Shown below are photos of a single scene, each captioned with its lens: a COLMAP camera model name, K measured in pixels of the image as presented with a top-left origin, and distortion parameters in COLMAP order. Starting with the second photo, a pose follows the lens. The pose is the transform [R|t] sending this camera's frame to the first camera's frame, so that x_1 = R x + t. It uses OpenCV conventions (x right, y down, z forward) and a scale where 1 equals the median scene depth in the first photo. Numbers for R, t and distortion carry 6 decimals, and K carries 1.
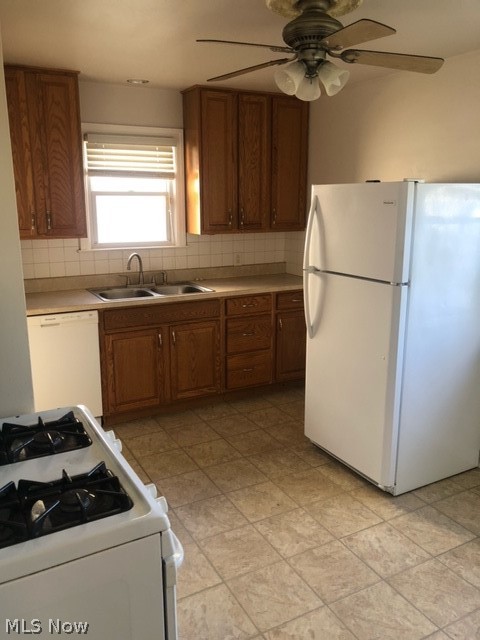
lens RADIAL K [[538.2, 0, 238.9], [0, 538.2, 315.2], [0, 0, 1]] dist [0.066327, -0.016923]
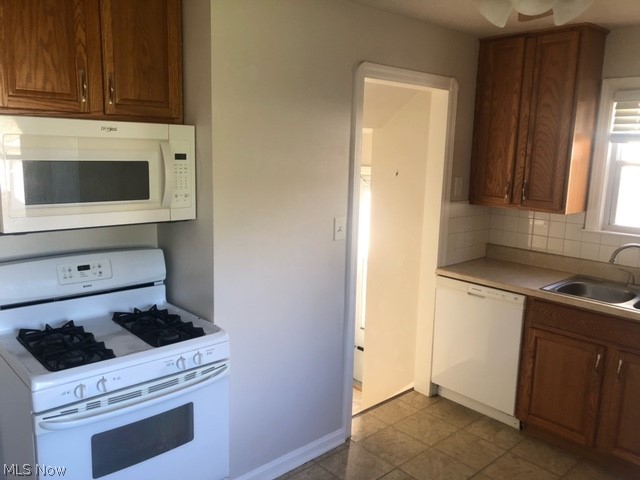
lens RADIAL K [[538.2, 0, 319.6], [0, 538.2, 244.3], [0, 0, 1]] dist [0.066327, -0.016923]
pose [[0.261617, 0.181221, -0.948006, 0.459249], [-0.240975, 0.963373, 0.117658, -0.111063], [0.934605, 0.197665, 0.295705, 0.416827]]
